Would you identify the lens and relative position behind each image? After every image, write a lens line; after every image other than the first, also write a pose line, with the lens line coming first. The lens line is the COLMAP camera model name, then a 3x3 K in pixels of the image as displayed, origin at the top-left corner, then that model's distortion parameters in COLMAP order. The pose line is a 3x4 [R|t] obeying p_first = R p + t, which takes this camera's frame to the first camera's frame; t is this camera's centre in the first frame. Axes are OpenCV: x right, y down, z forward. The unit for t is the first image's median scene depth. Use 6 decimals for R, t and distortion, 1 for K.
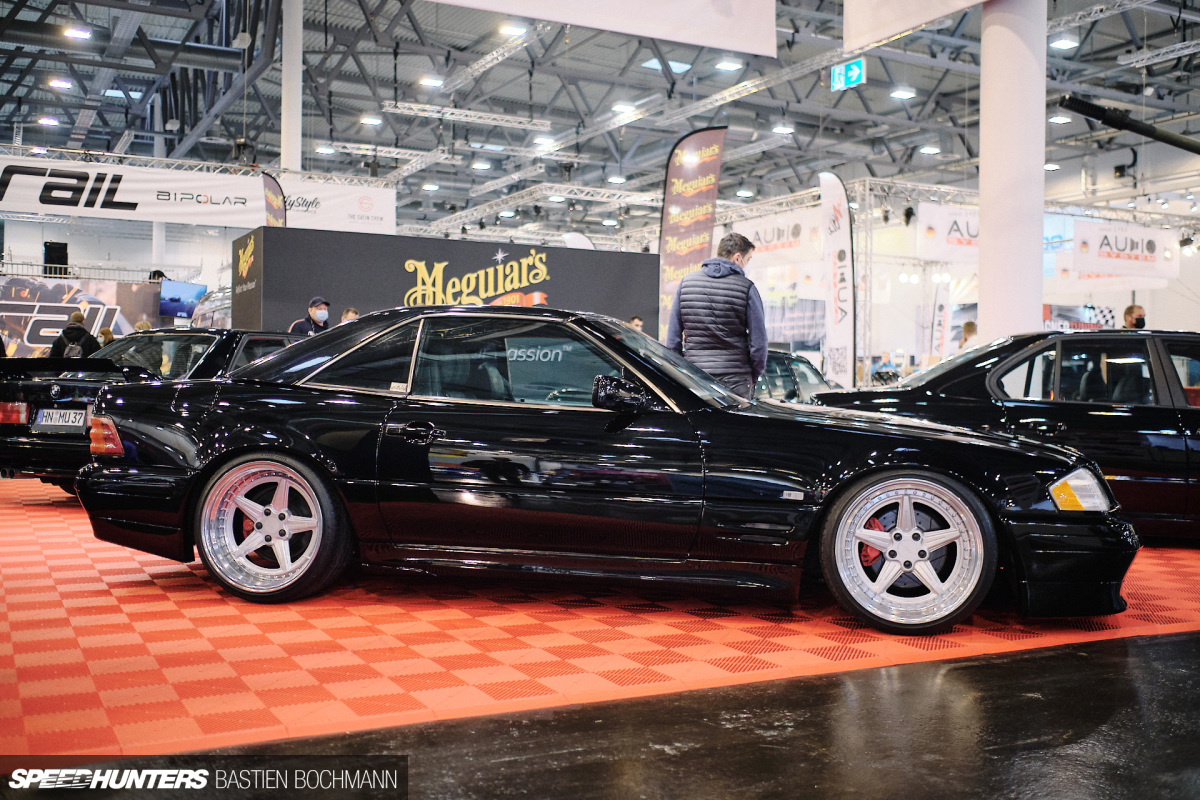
lens RADIAL K [[1199.4, 0, 600.0], [0, 1199.4, 400.0], [0, 0, 1]] dist [-0.006504, 0.016471]
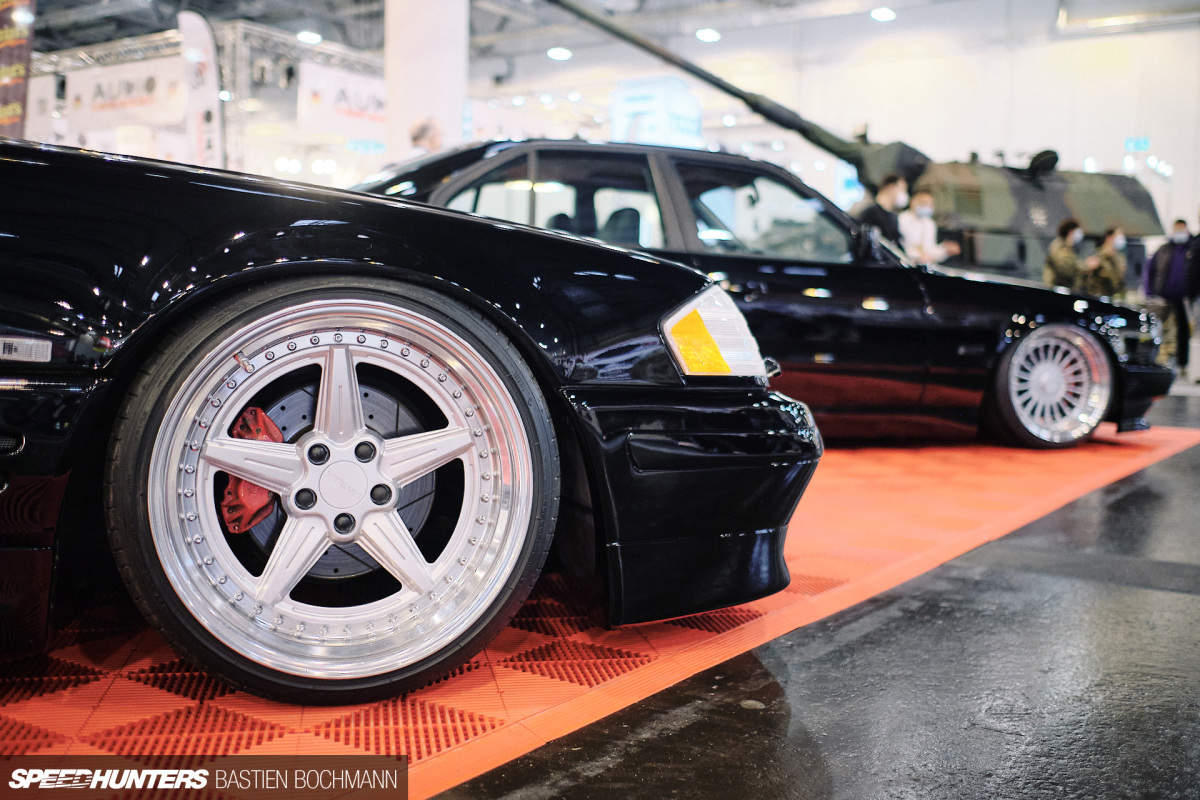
lens RADIAL K [[1199.4, 0, 600.0], [0, 1199.4, 400.0], [0, 0, 1]] dist [-0.006504, 0.016471]
pose [[0.873740, -0.025562, 0.485721, 0.139145], [-0.007354, 0.997810, 0.065740, 0.070149], [-0.486338, -0.061012, 0.871638, 0.614633]]
